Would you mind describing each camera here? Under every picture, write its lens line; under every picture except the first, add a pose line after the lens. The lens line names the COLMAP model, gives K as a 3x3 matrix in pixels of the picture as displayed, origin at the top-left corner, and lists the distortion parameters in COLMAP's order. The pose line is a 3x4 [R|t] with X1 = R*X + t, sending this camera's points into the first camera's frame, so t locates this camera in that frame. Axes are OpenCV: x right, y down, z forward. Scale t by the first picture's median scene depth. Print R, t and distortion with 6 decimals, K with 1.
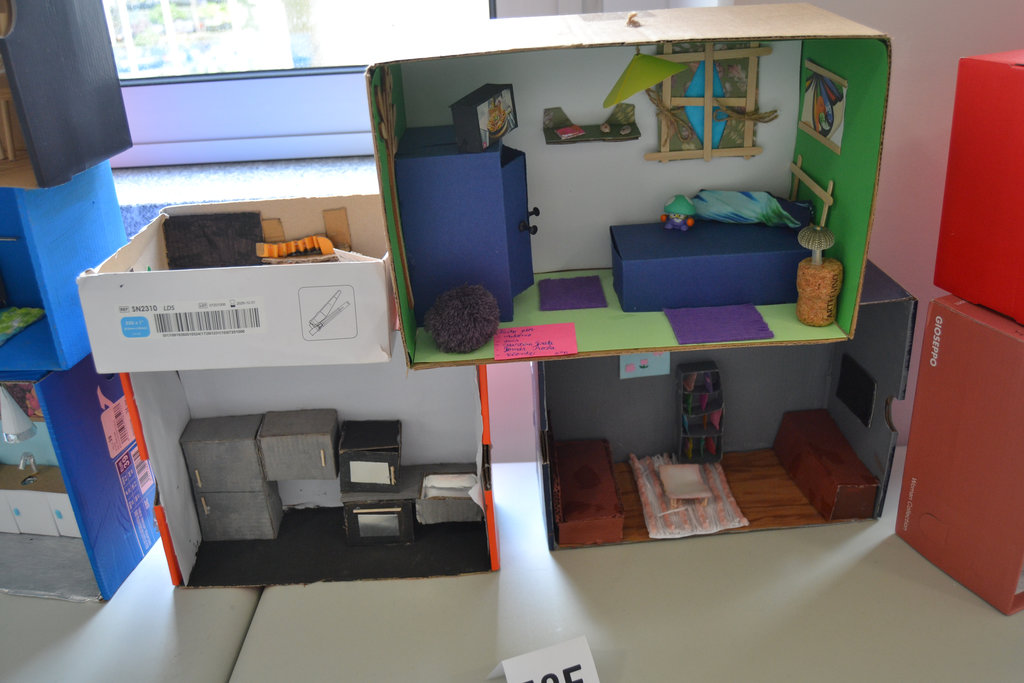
lens RADIAL K [[906.6, 0, 513.4], [0, 906.6, 343.2], [0, 0, 1]] dist [-0.057696, -0.001327]
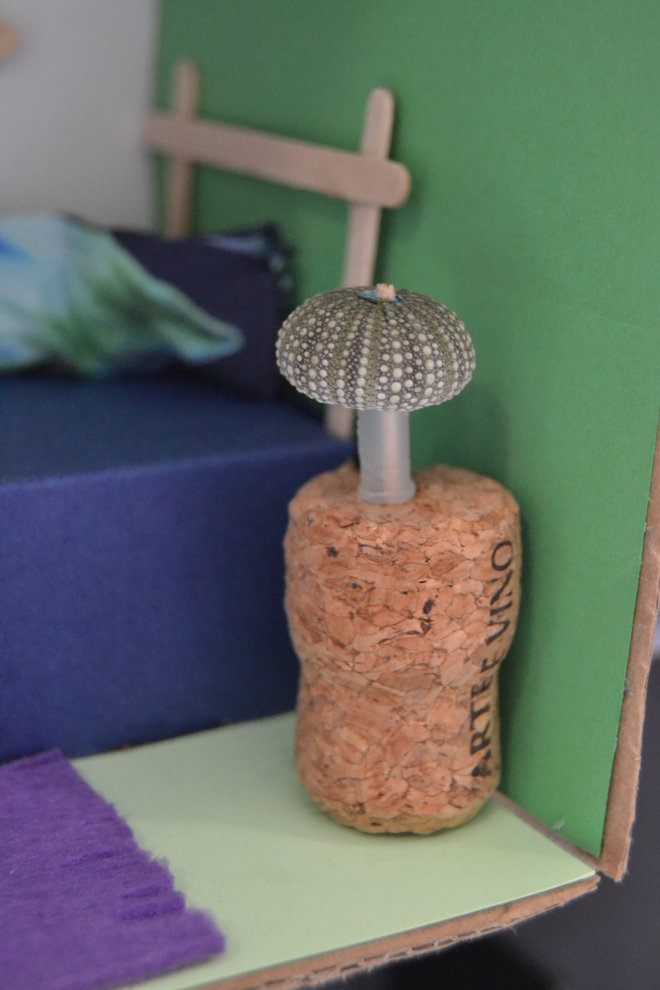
lens RADIAL K [[1686.7, 0, 330.8], [0, 1686.7, 495.9], [0, 0, 1]] dist [-0.053680, 0.000000]
pose [[0.894615, -0.065112, 0.442069, 0.172913], [0.140096, 0.980315, -0.139121, -0.041522], [-0.424309, 0.186392, 0.886126, 0.691882]]
